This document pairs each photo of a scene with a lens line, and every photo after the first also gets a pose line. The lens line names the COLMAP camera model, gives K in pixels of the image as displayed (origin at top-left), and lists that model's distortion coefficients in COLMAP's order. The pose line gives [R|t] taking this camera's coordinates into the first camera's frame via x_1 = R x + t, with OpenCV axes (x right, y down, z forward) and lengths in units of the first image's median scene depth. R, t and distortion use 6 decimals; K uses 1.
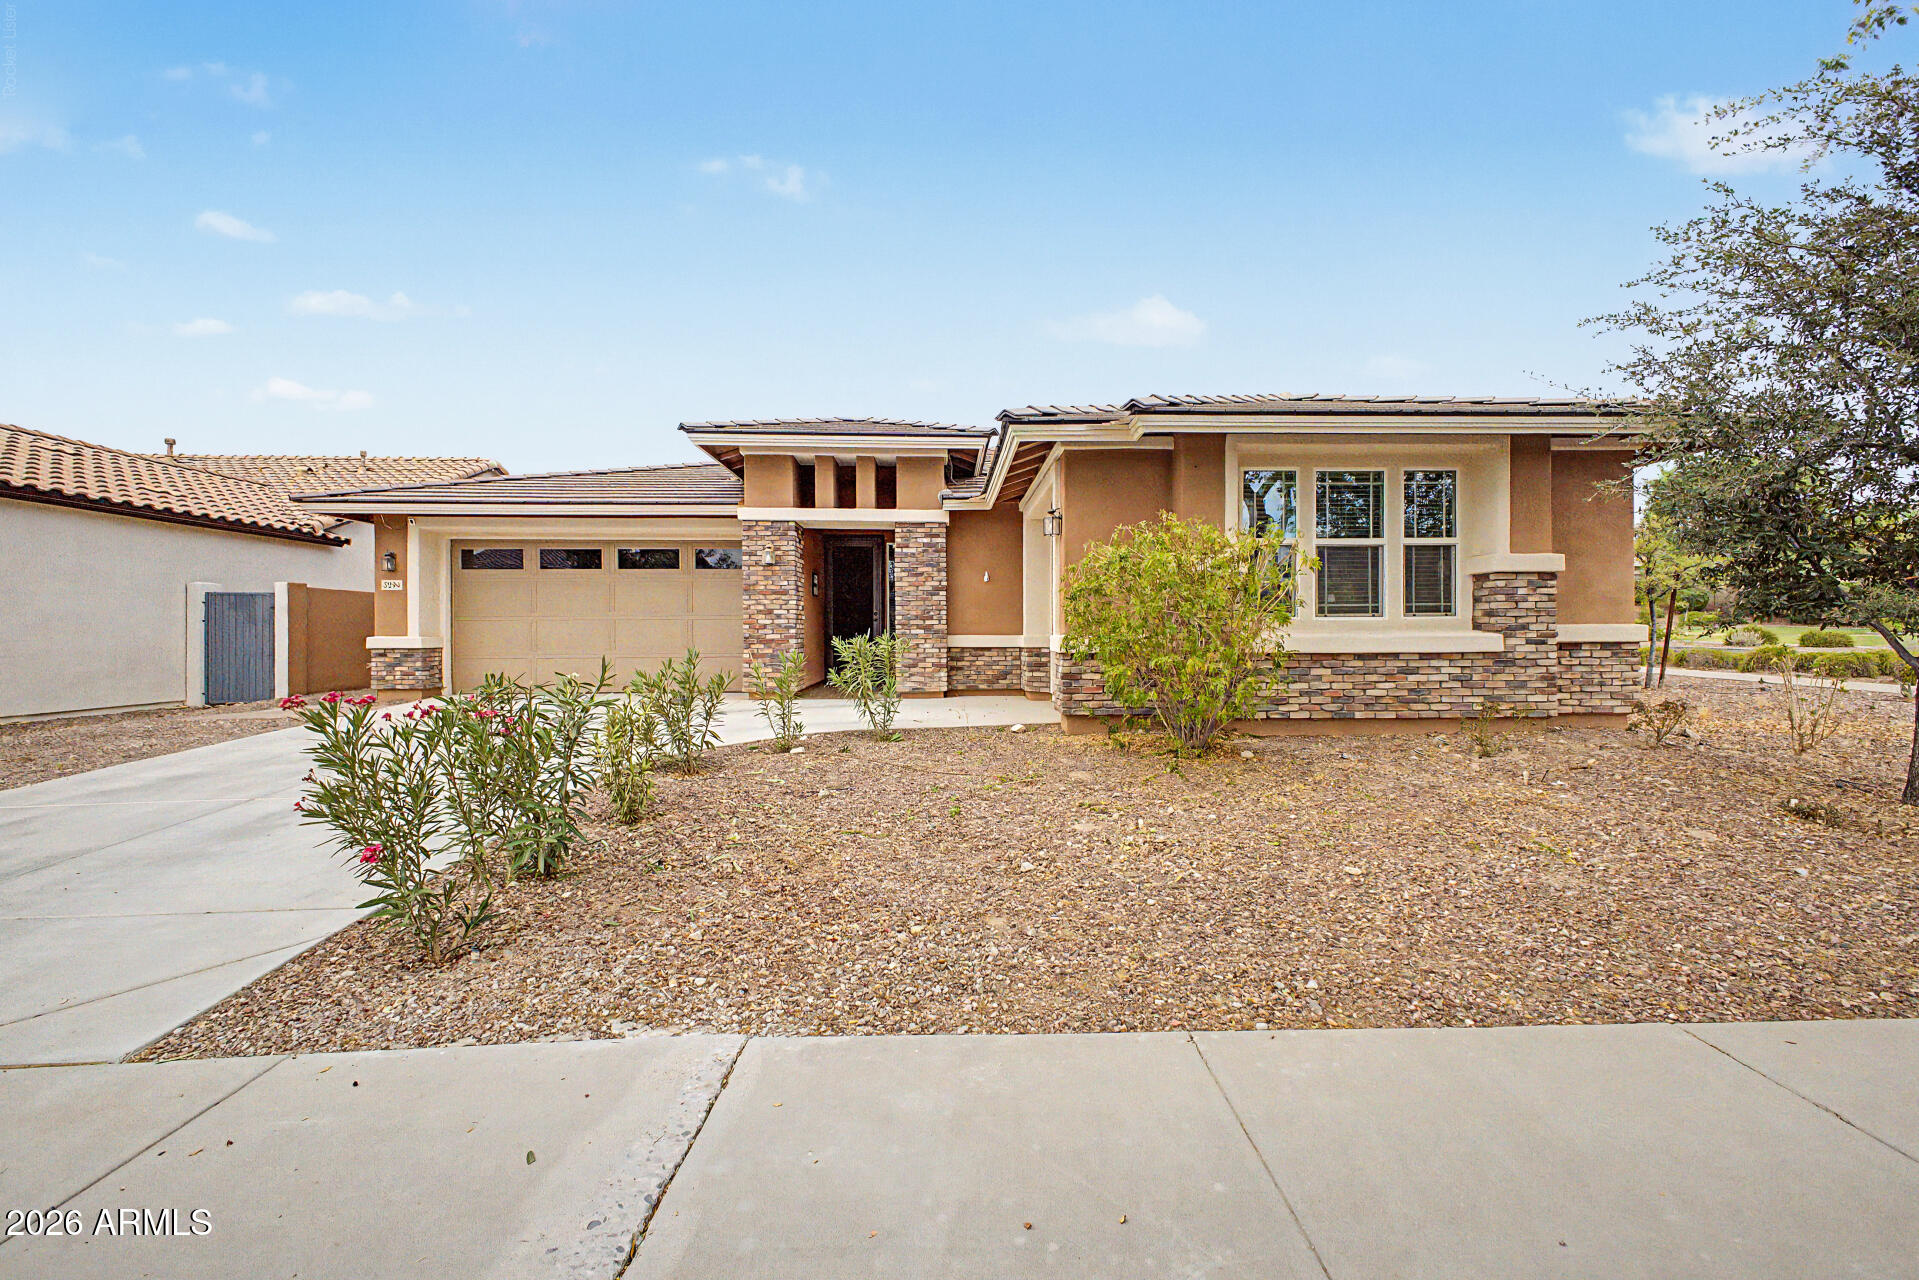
lens RADIAL K [[756.0, 0, 959.5], [0, 756.0, 640.0], [0, 0, 1]] dist [0.008015, -0.000263]
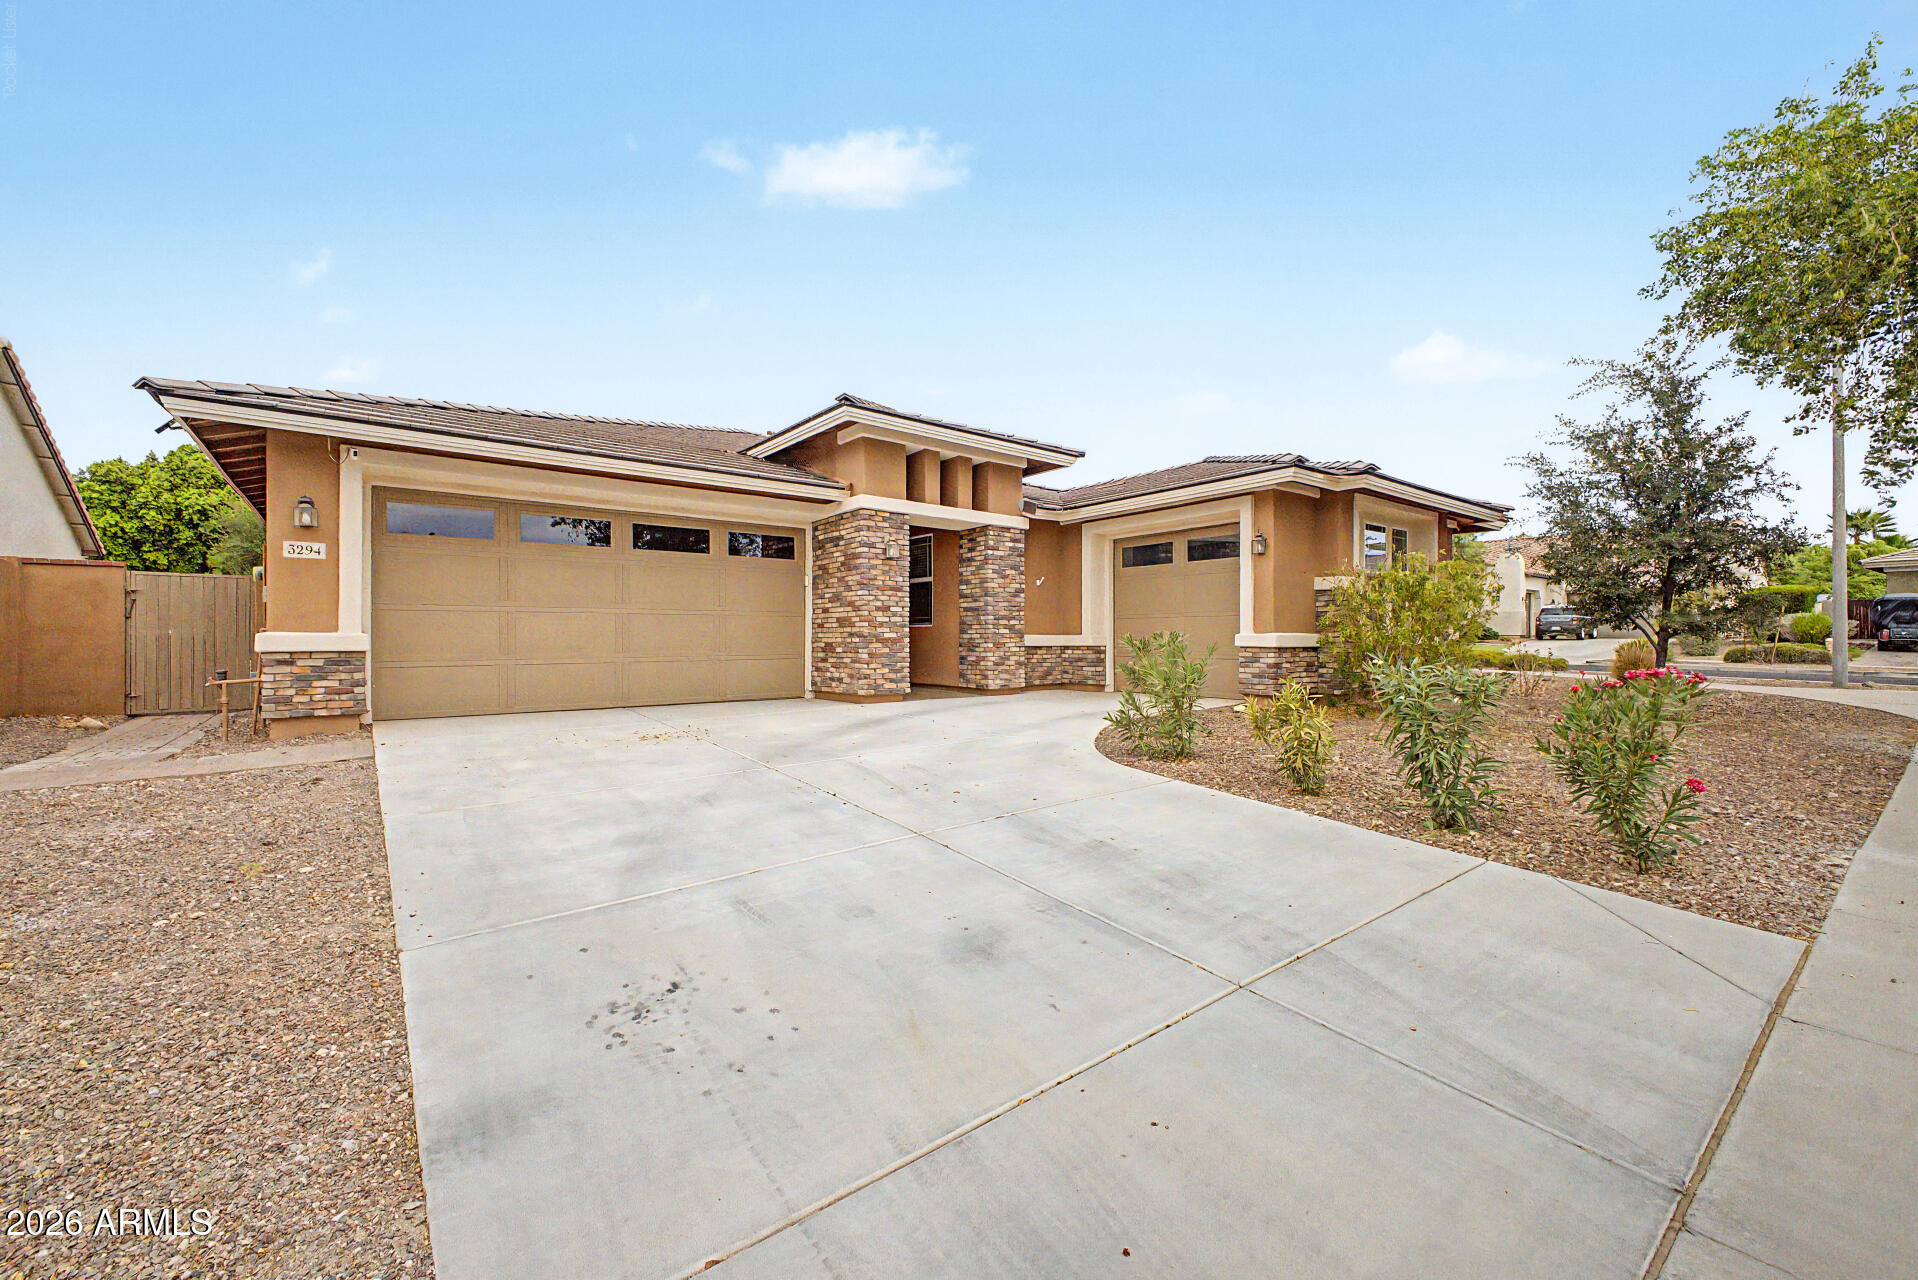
lens RADIAL K [[755.6, 0, 959.0], [0, 755.6, 640.0], [0, 0, 1]] dist [0.008015, -0.000263]
pose [[0.810352, 0.000722, 0.585942, -0.801187], [-0.000612, 1.000000, -0.000387, 0.001751], [-0.585942, -0.000045, 0.810353, 0.209854]]
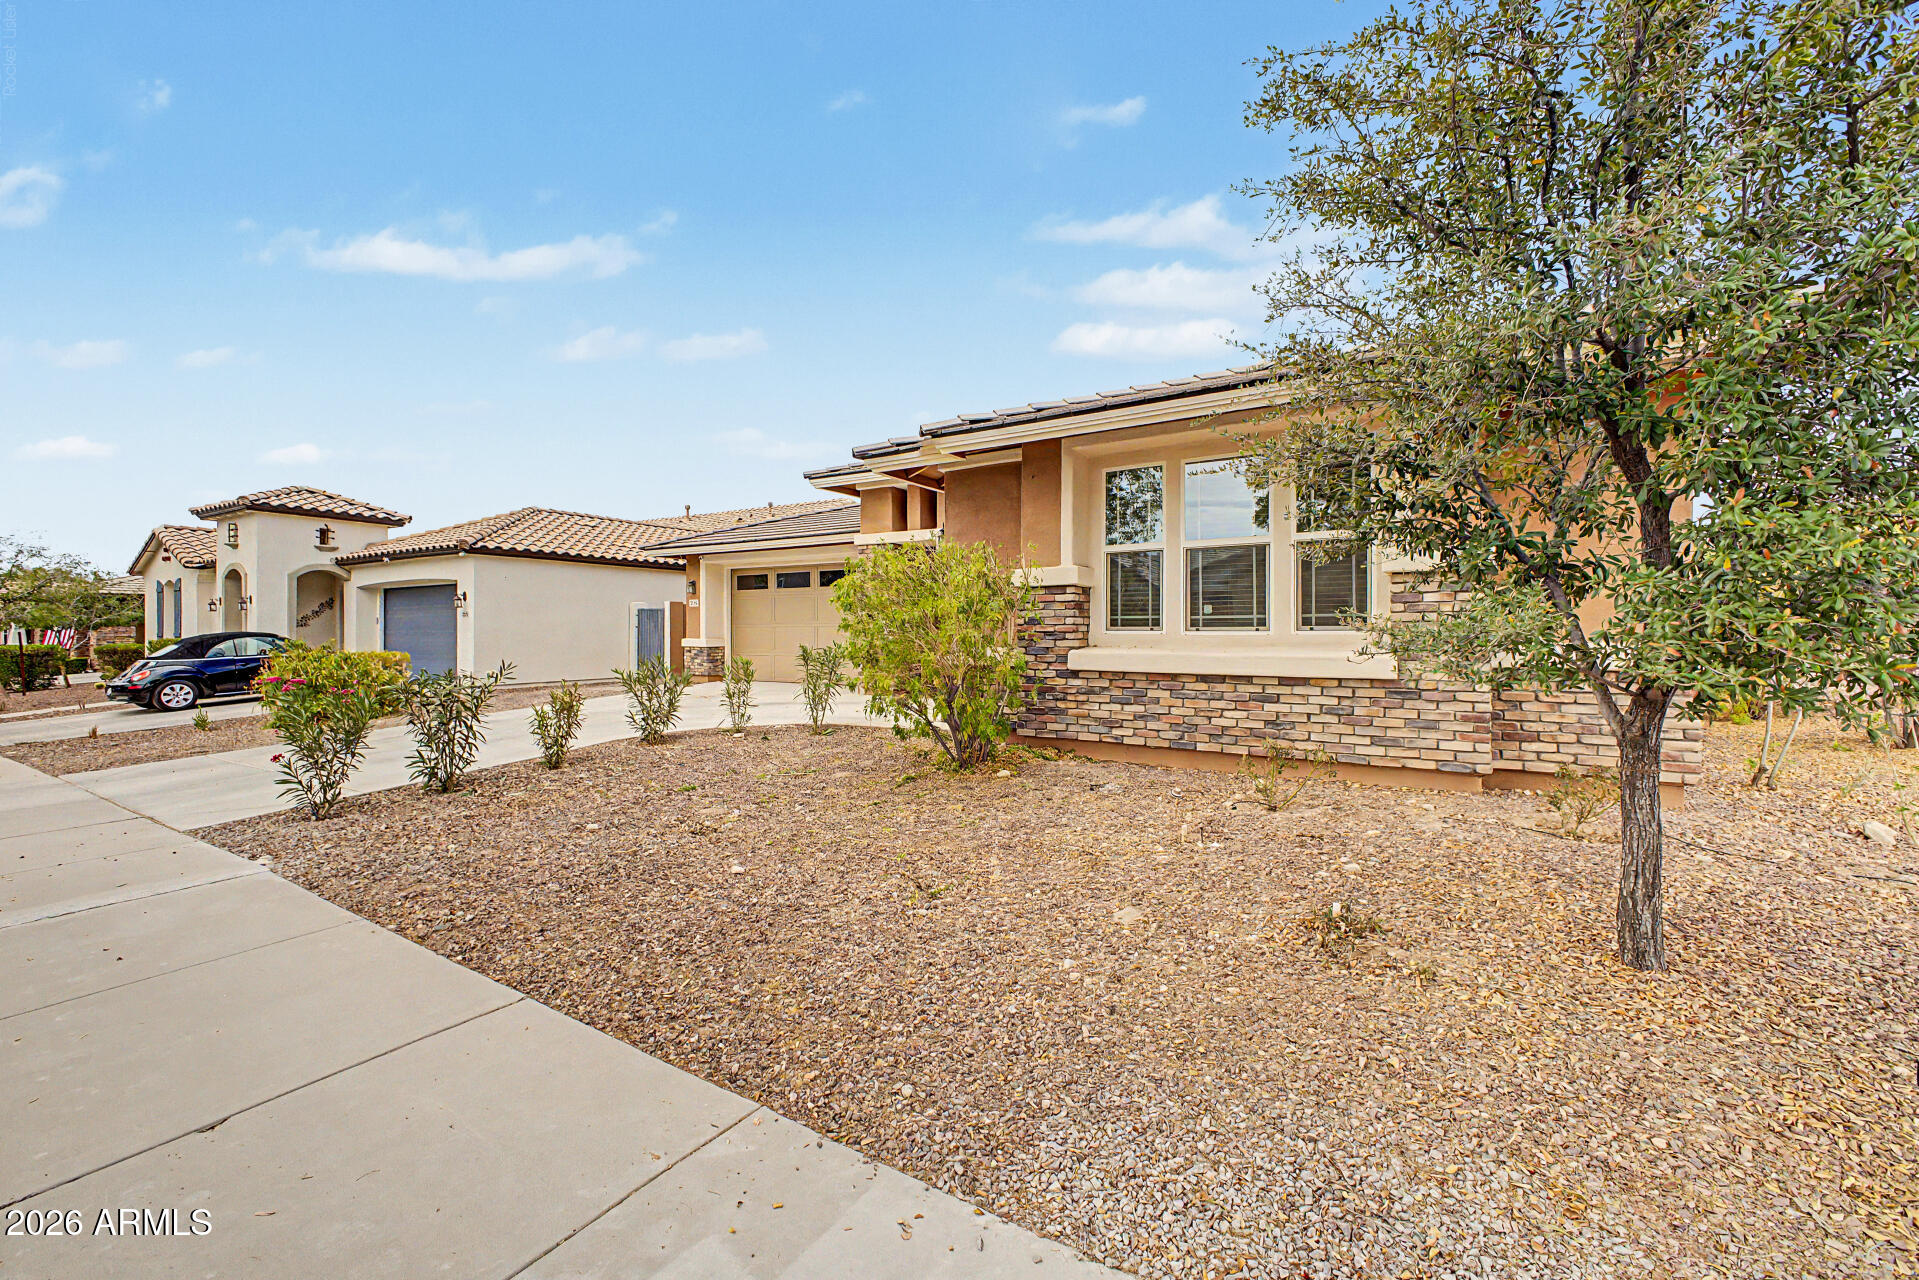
lens RADIAL K [[756.0, 0, 959.5], [0, 756.0, 640.0], [0, 0, 1]] dist [0.008015, -0.000263]
pose [[0.829165, 0.010505, -0.558905, 0.566167], [-0.008932, 0.999945, 0.005544, -0.017189], [0.558932, 0.000396, 0.829213, 0.102907]]
